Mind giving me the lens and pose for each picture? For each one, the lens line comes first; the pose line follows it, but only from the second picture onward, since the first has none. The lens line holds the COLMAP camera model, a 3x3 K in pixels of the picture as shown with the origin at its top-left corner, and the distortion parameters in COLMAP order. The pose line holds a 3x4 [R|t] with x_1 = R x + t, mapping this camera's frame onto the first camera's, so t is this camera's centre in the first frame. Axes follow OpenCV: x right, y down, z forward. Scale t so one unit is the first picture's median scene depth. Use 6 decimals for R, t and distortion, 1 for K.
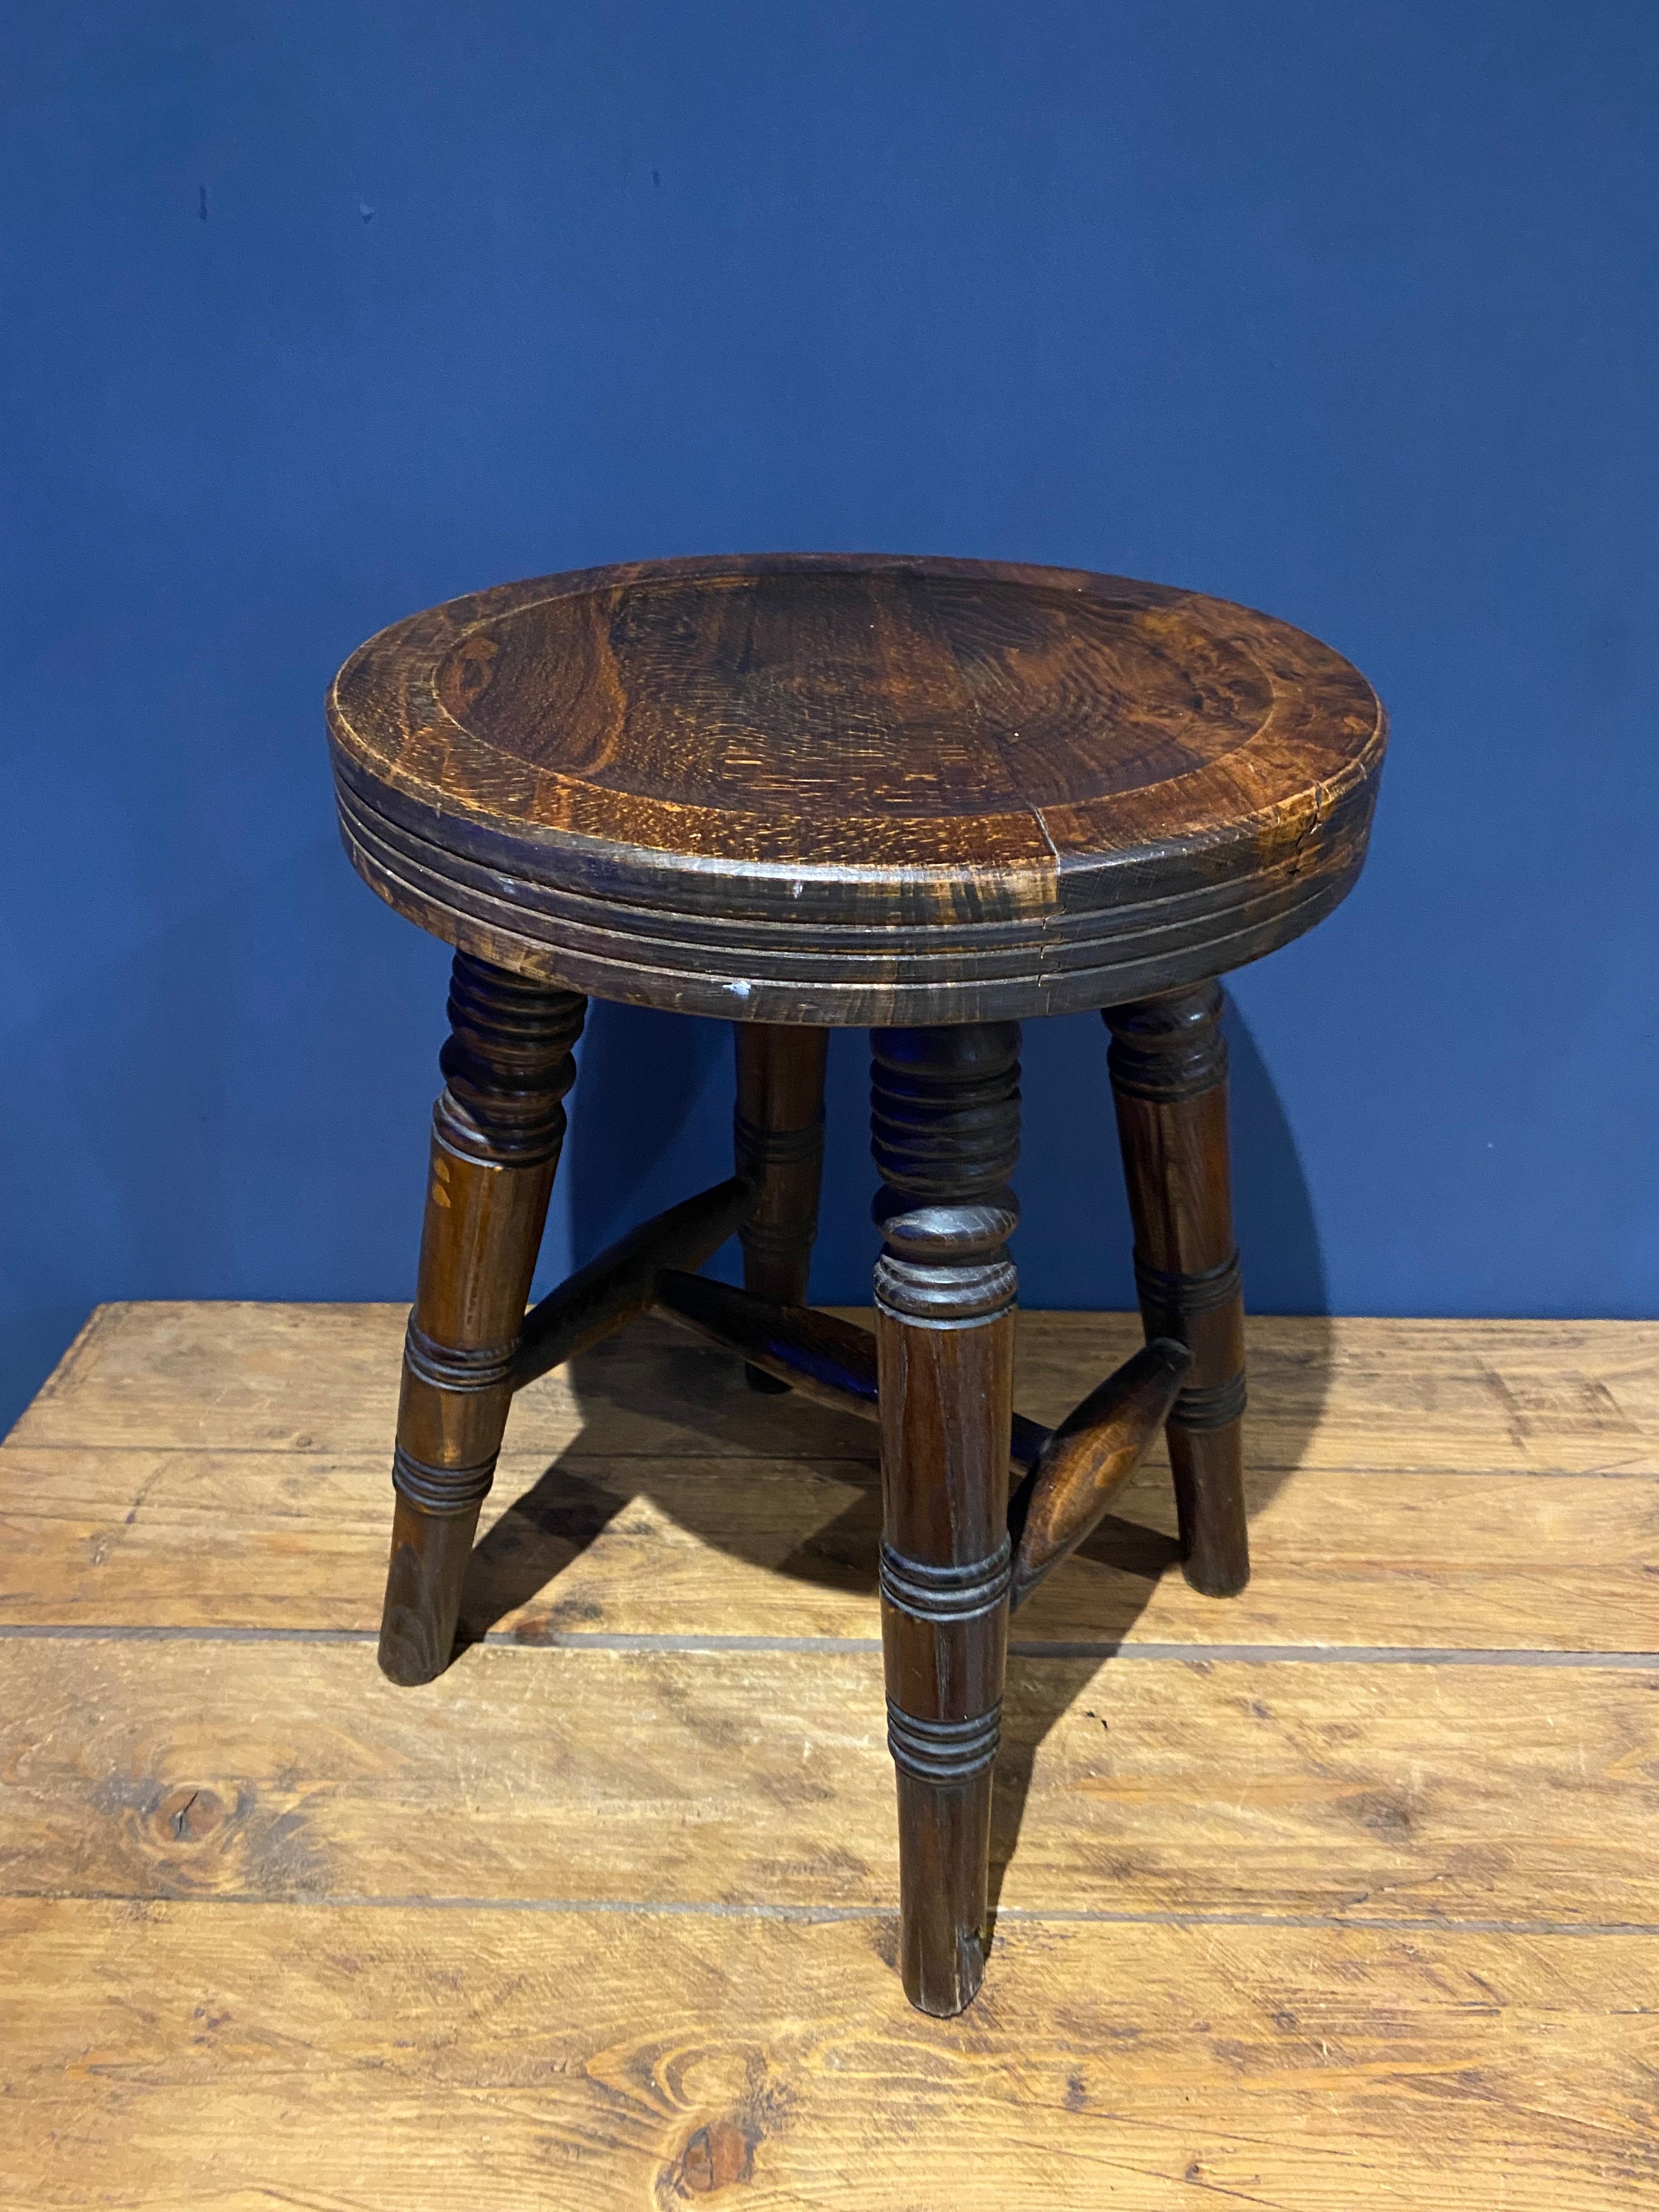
lens RADIAL K [[1573.9, 0, 797.4], [0, 1573.9, 1125.9], [0, 0, 1]] dist [-0.012483, 0.001961]
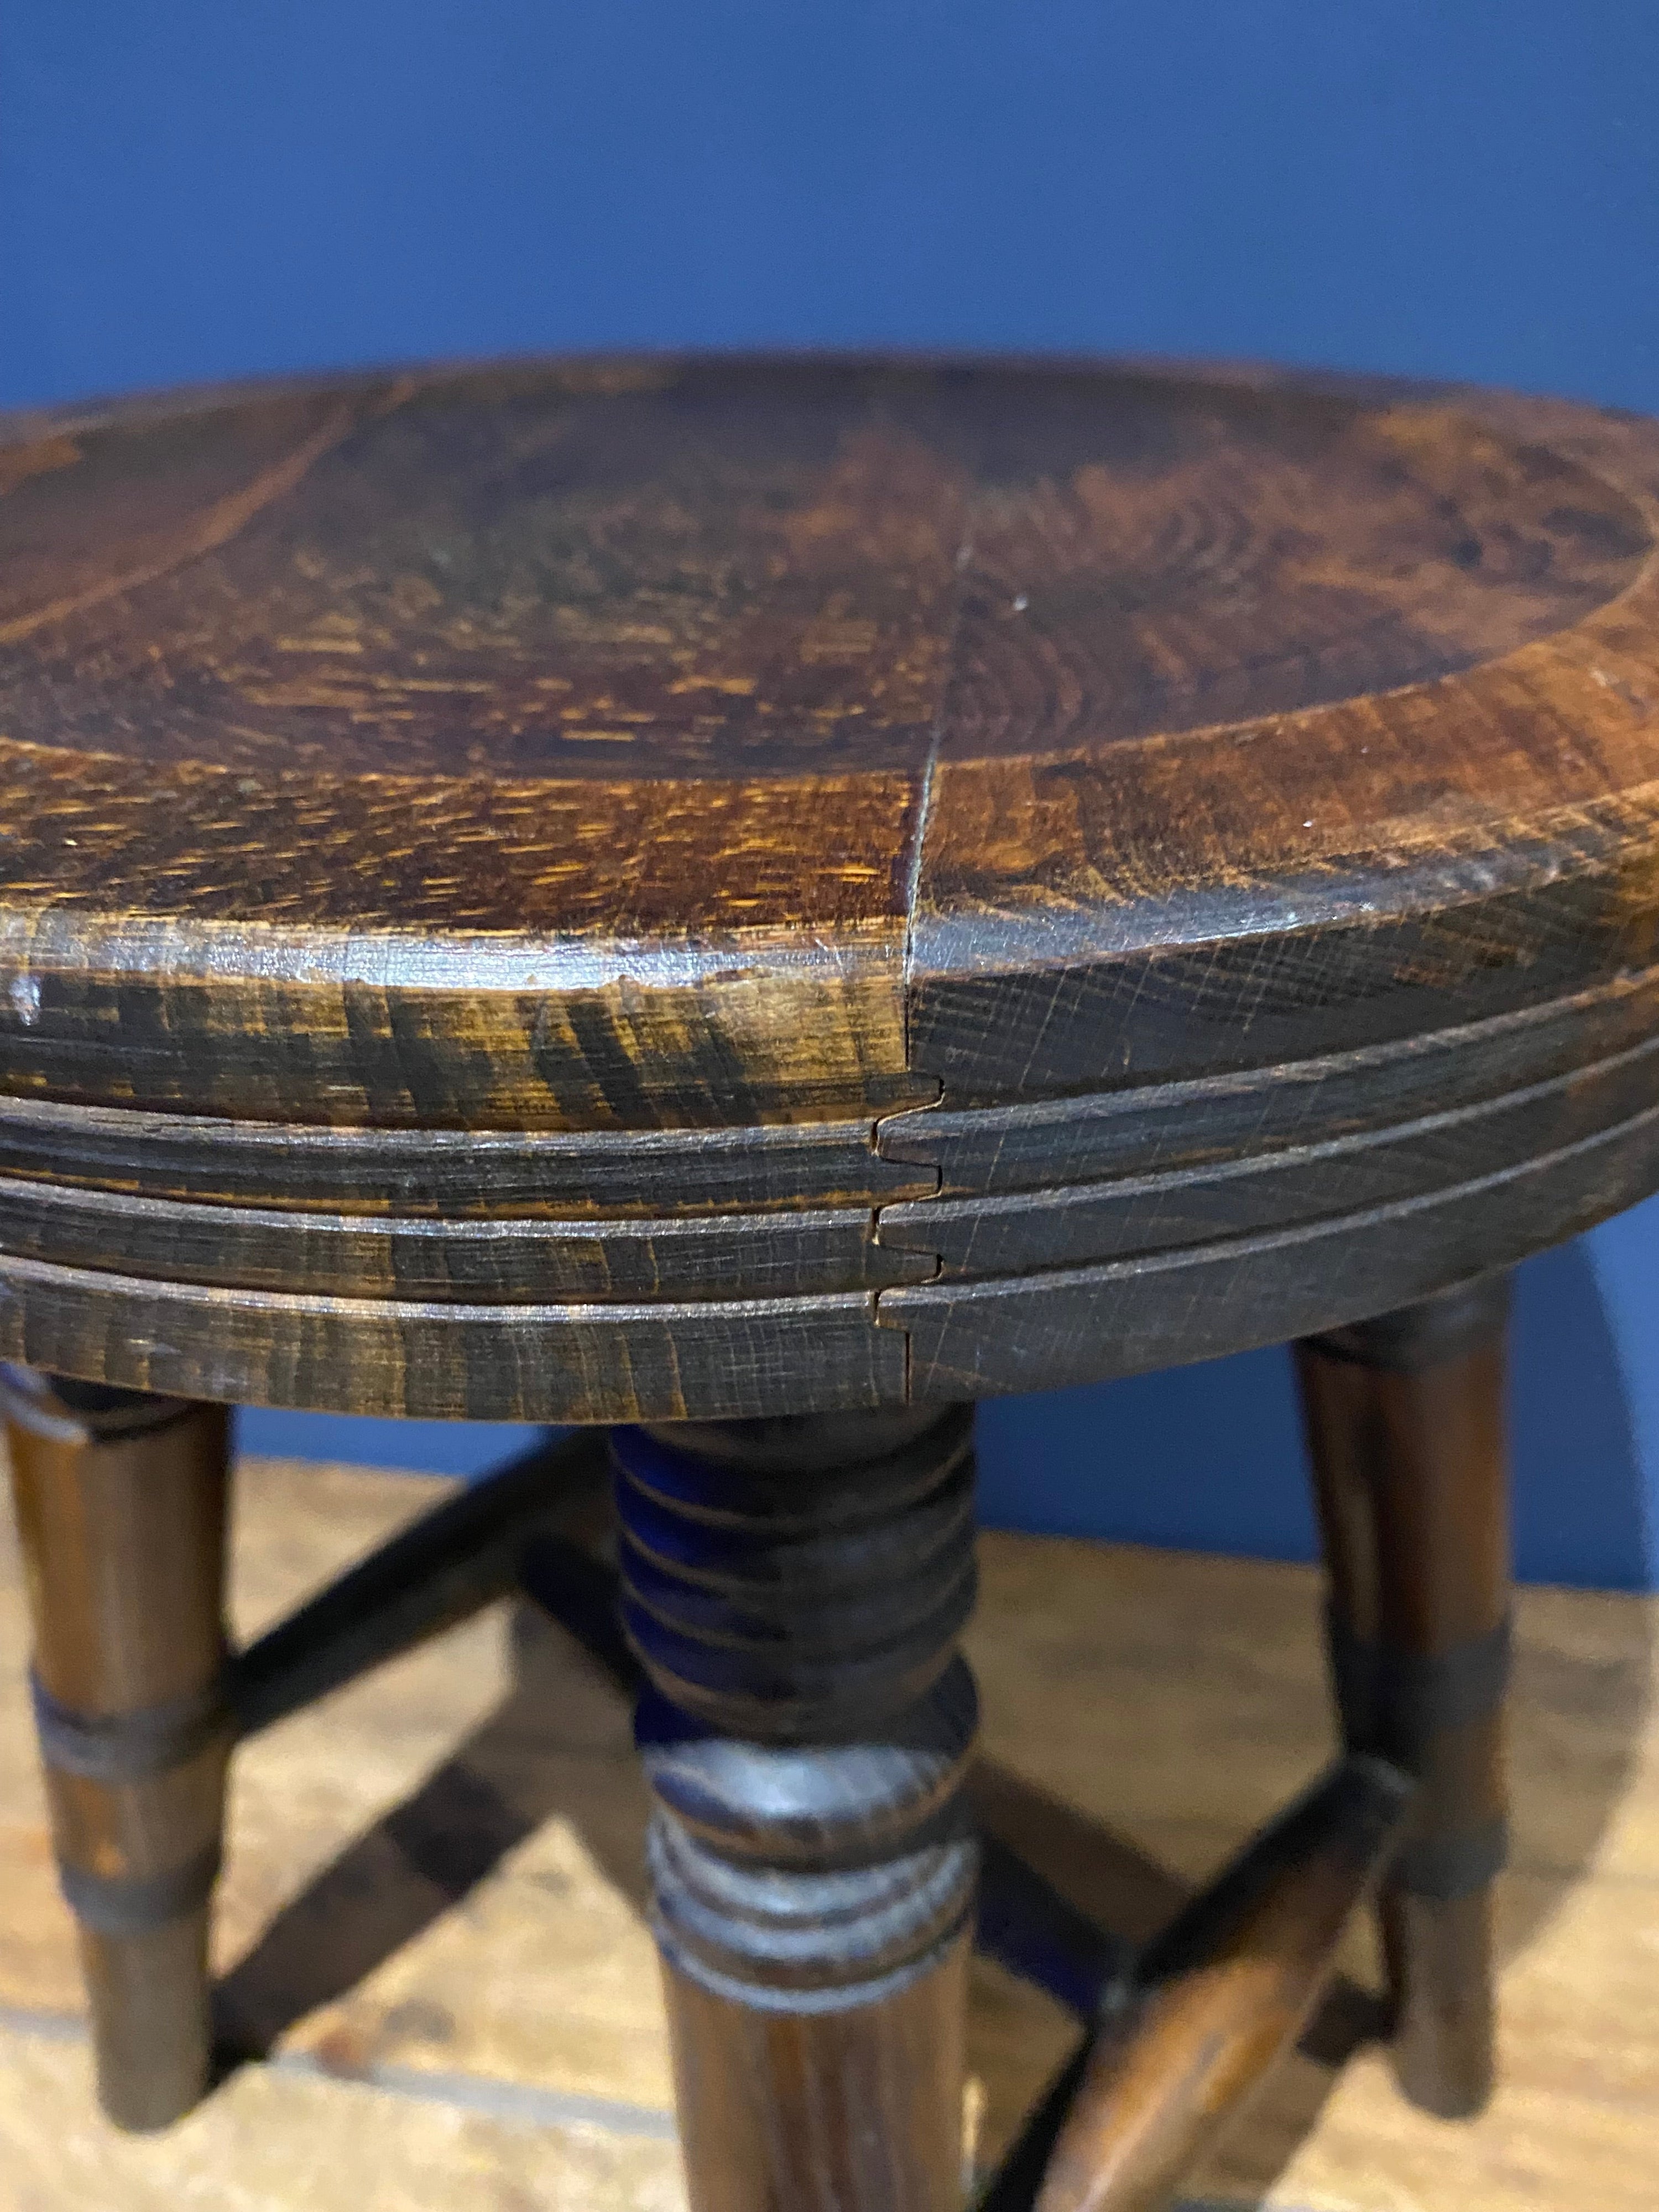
lens RADIAL K [[1573.9, 0, 900.8], [0, 1573.9, 1103.4], [0, 0, 1]] dist [-0.012483, 0.001961]
pose [[0.992969, 0.052879, -0.105906, 0.126087], [-0.054455, 0.998444, -0.012036, -0.085870], [0.105105, 0.017719, 0.994303, 0.457990]]
